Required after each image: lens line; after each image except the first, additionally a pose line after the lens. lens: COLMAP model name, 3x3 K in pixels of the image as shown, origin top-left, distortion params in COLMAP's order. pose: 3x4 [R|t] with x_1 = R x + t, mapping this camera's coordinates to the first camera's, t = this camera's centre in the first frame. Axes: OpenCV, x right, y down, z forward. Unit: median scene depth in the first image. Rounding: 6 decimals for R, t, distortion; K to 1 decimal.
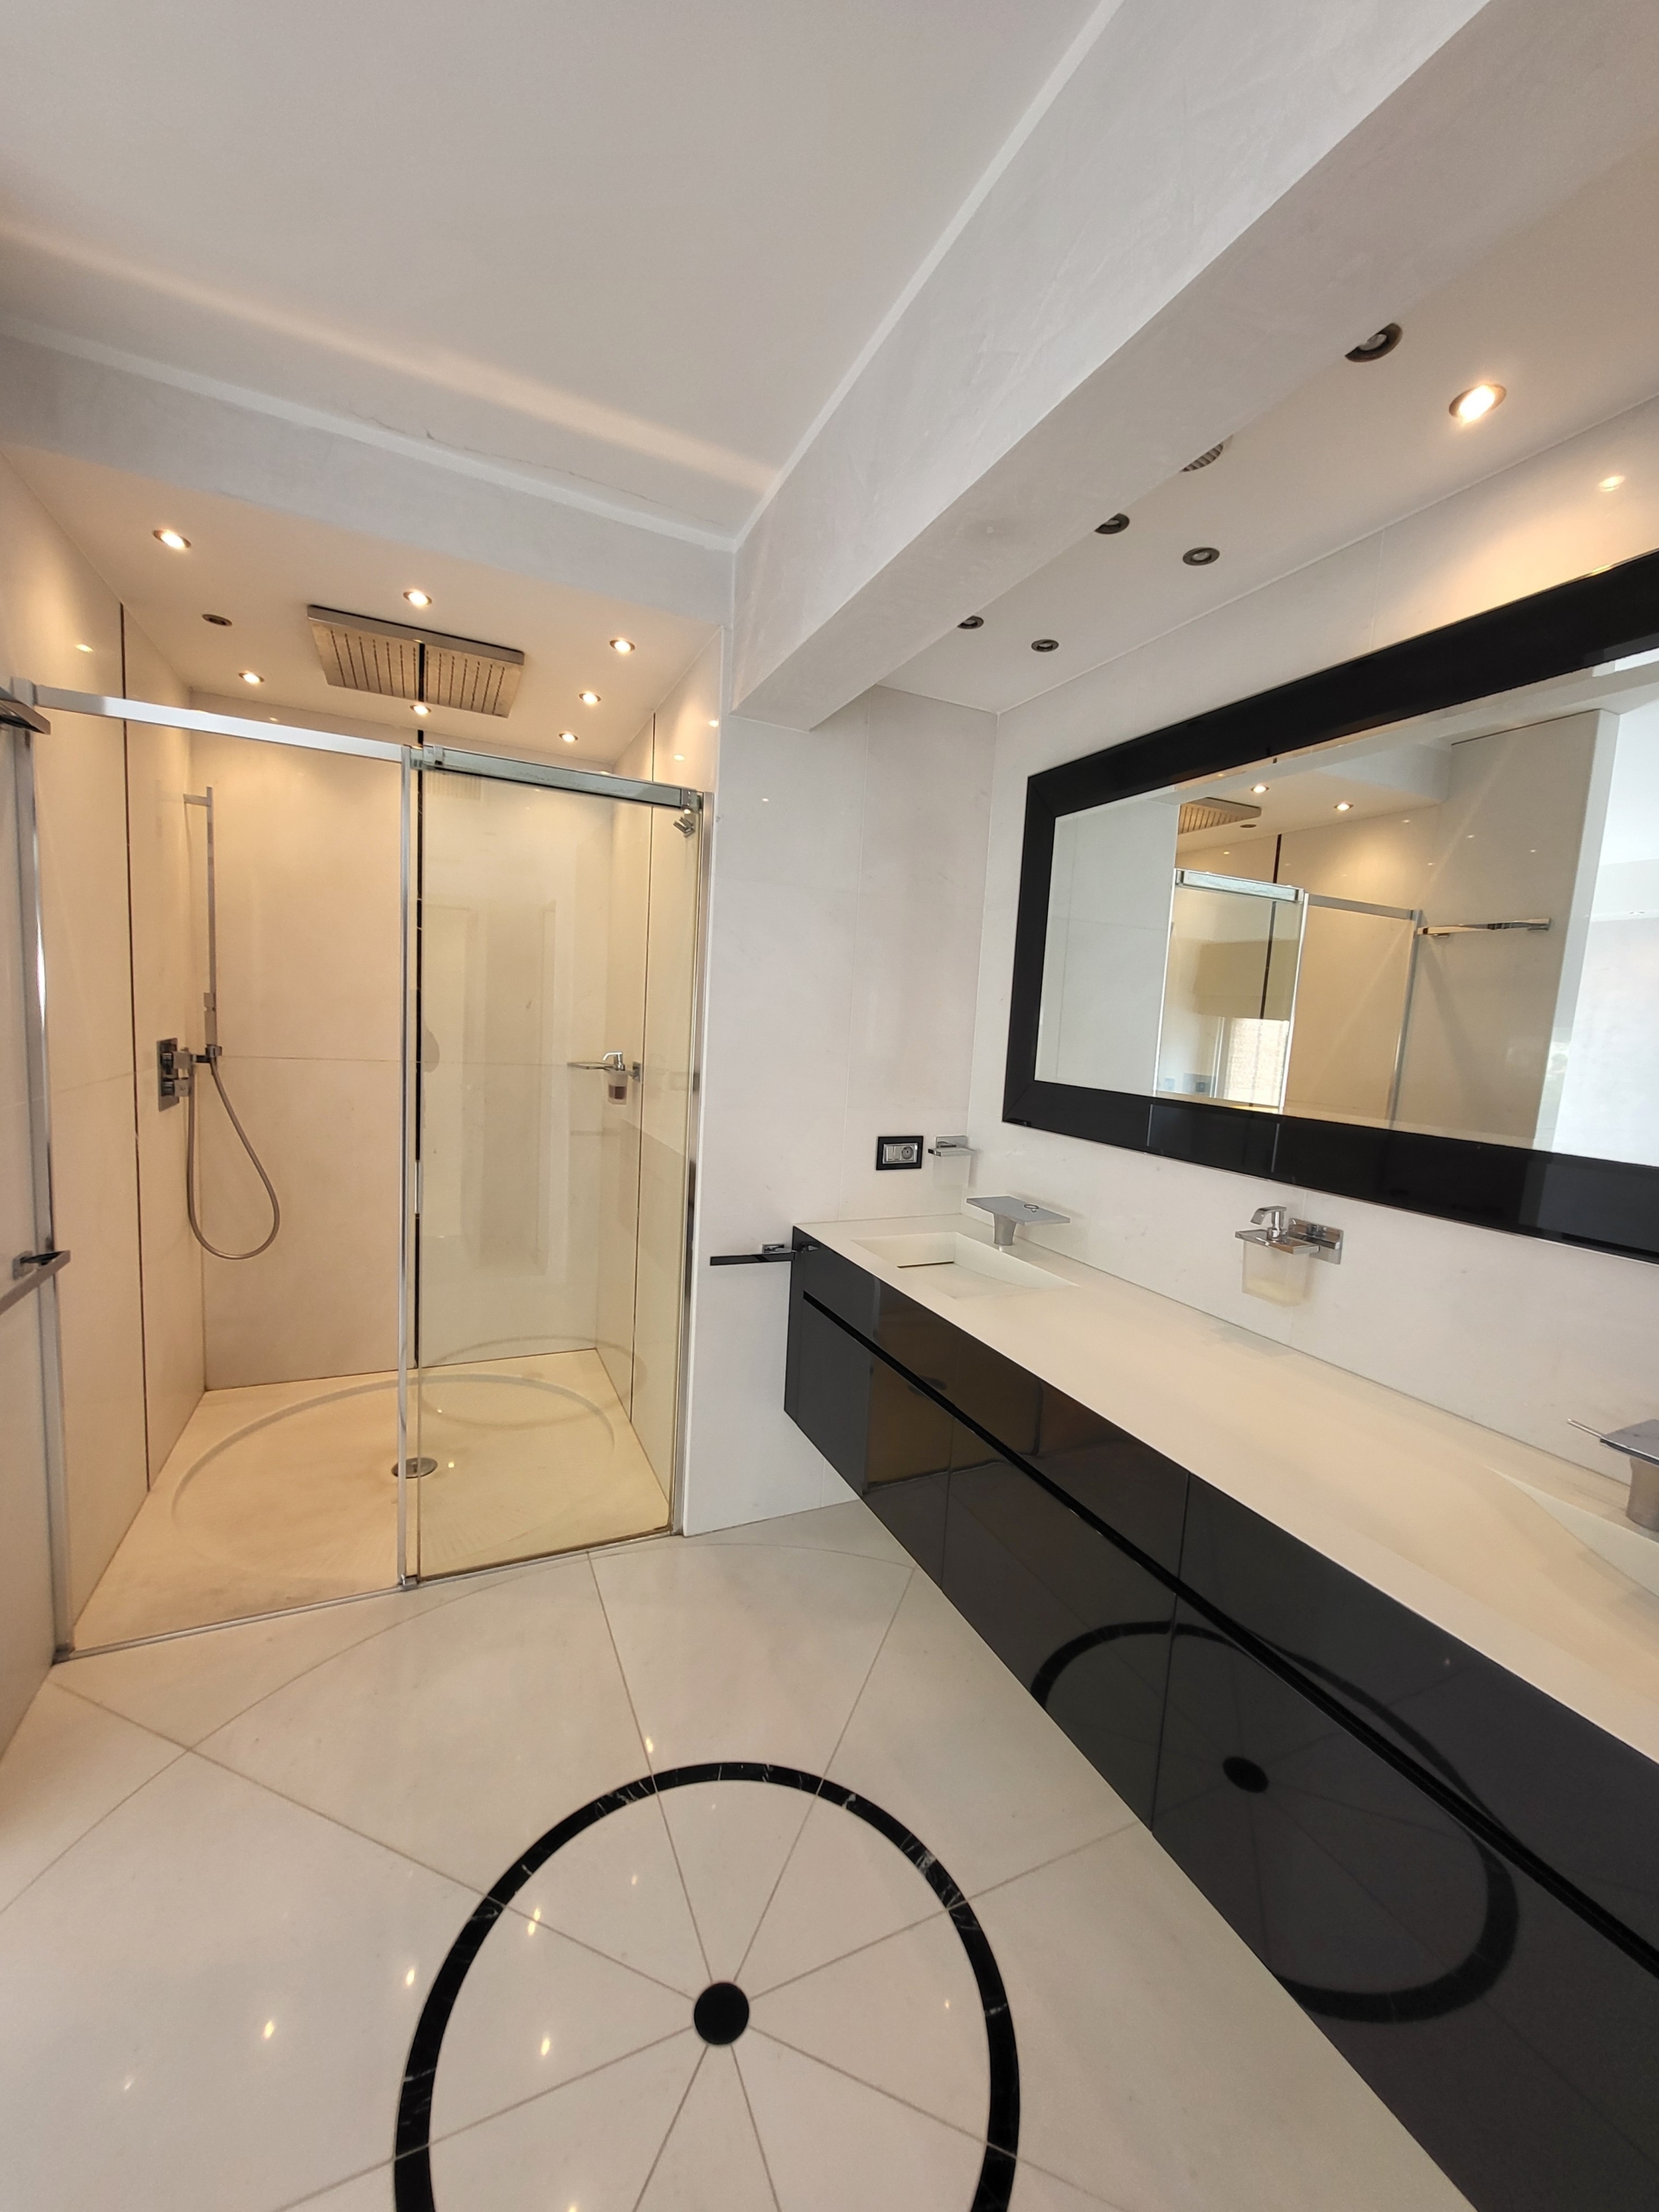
lens RADIAL K [[857.3, 0, 828.1], [0, 857.3, 1110.0], [0, 0, 1]] dist [0.000596, -0.001218]
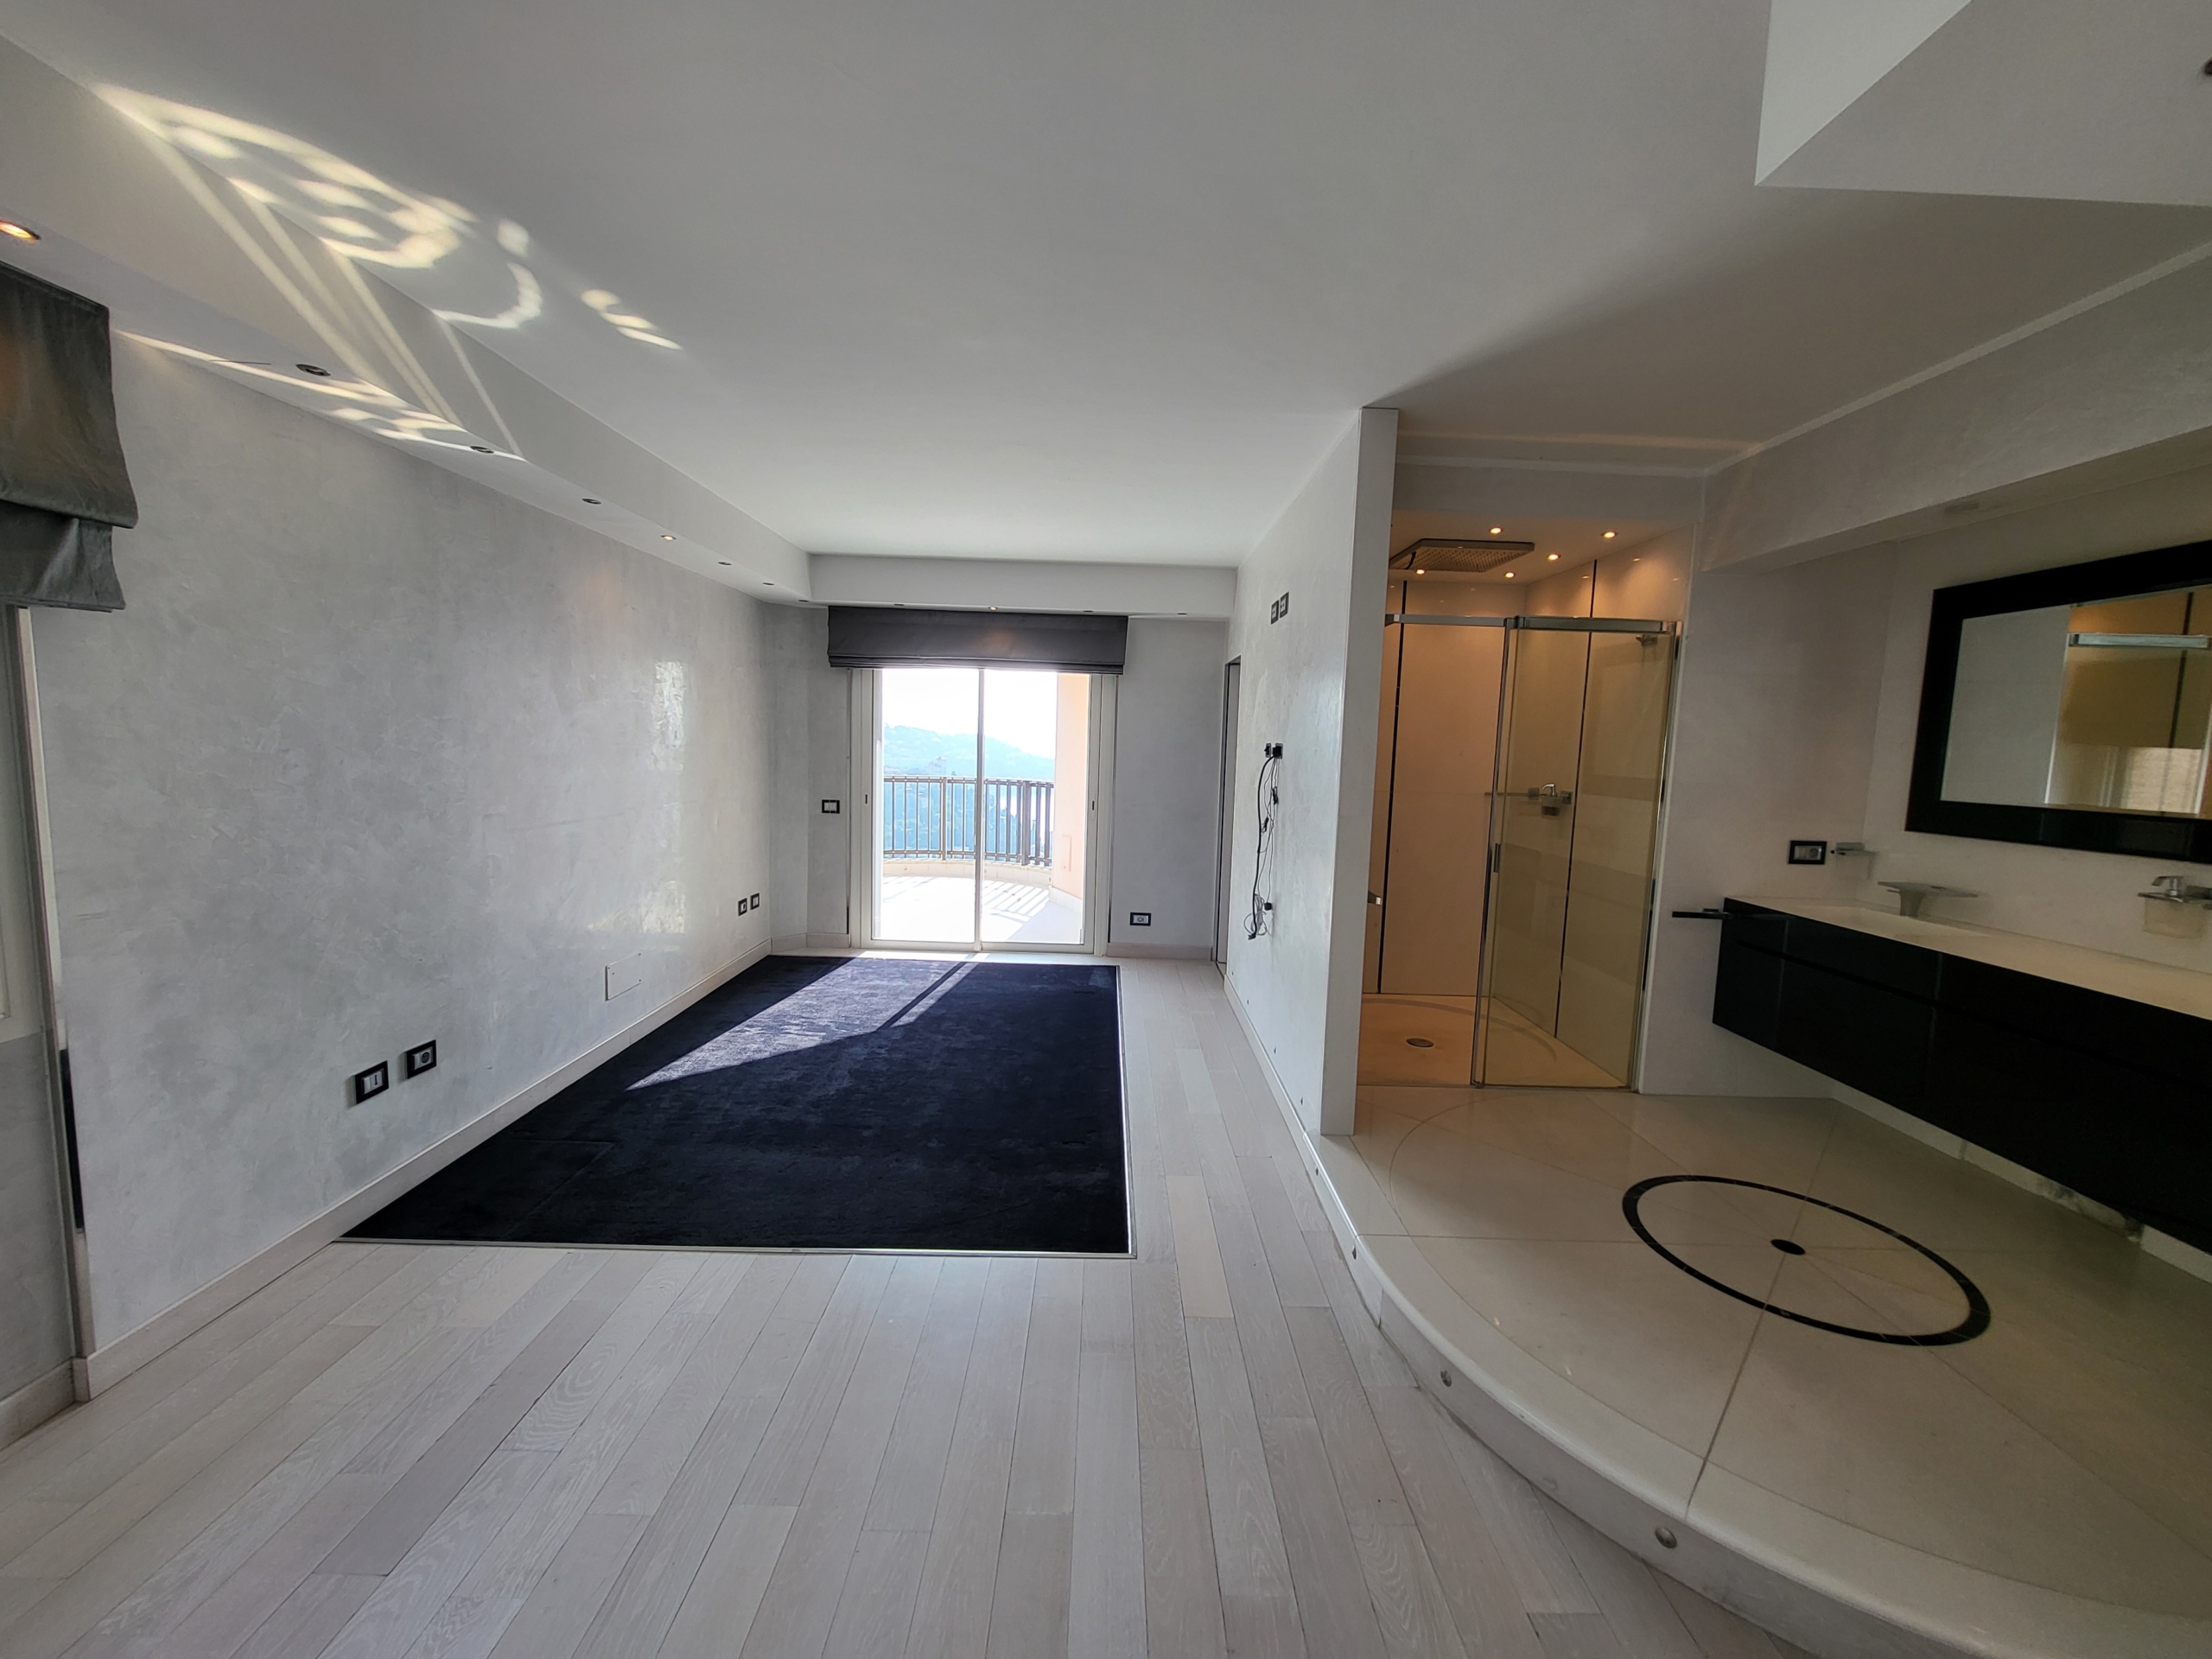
lens RADIAL K [[857.3, 0, 1108.0], [0, 857.3, 825.2], [0, 0, 1]] dist [0.000596, -0.001218]
pose [[0.908151, 0.010393, -0.418514, -0.399798], [-0.021955, 0.999499, -0.022819, 0.066914], [0.418067, 0.029912, 0.907924, -0.833334]]
